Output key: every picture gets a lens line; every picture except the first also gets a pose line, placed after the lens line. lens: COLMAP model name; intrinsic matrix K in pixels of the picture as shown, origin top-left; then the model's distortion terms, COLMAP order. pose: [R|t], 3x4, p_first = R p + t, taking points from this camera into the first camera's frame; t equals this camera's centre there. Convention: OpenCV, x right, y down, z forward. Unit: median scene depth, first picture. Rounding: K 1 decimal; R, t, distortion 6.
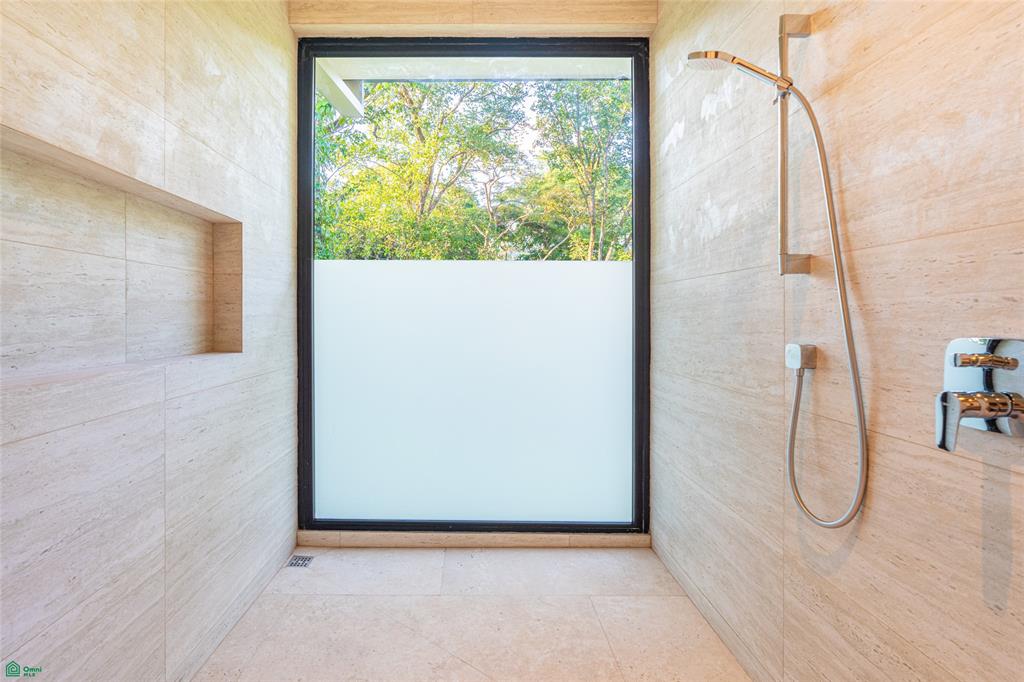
lens RADIAL K [[494.9, 0, 492.7], [0, 494.9, 334.2], [0, 0, 1]] dist [-0.004684, 0.000812]
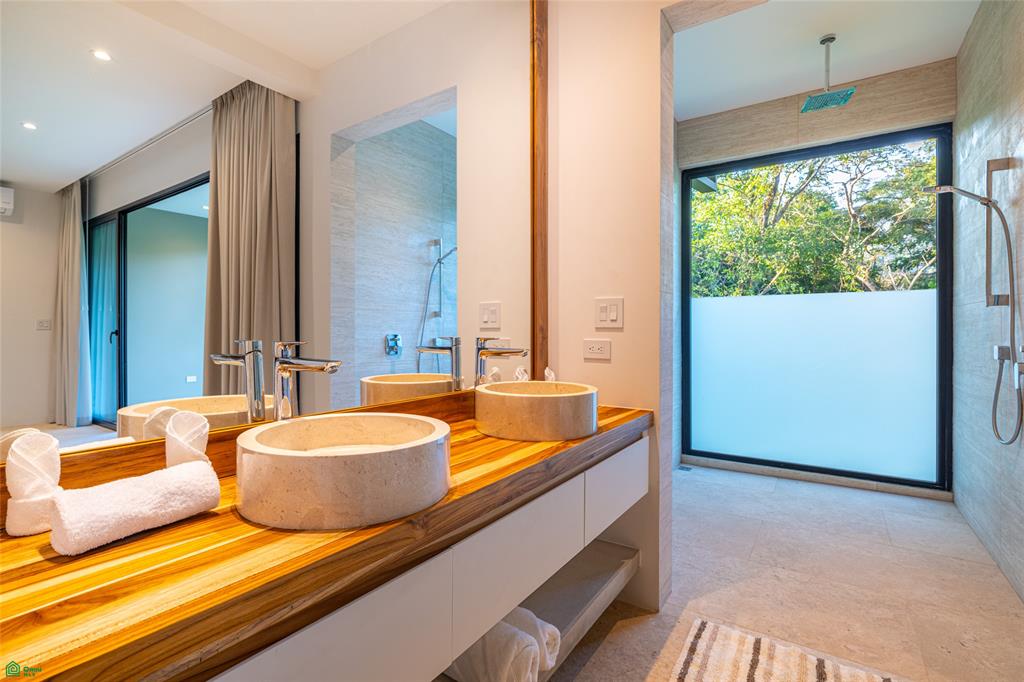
lens RADIAL K [[494.9, 0, 492.7], [0, 494.9, 334.2], [0, 0, 1]] dist [-0.004684, 0.000812]
pose [[0.797214, -0.002943, -0.603690, 0.121062], [-0.015613, 0.999553, -0.025491, 0.027074], [0.603495, 0.029747, 0.796811, -0.759413]]
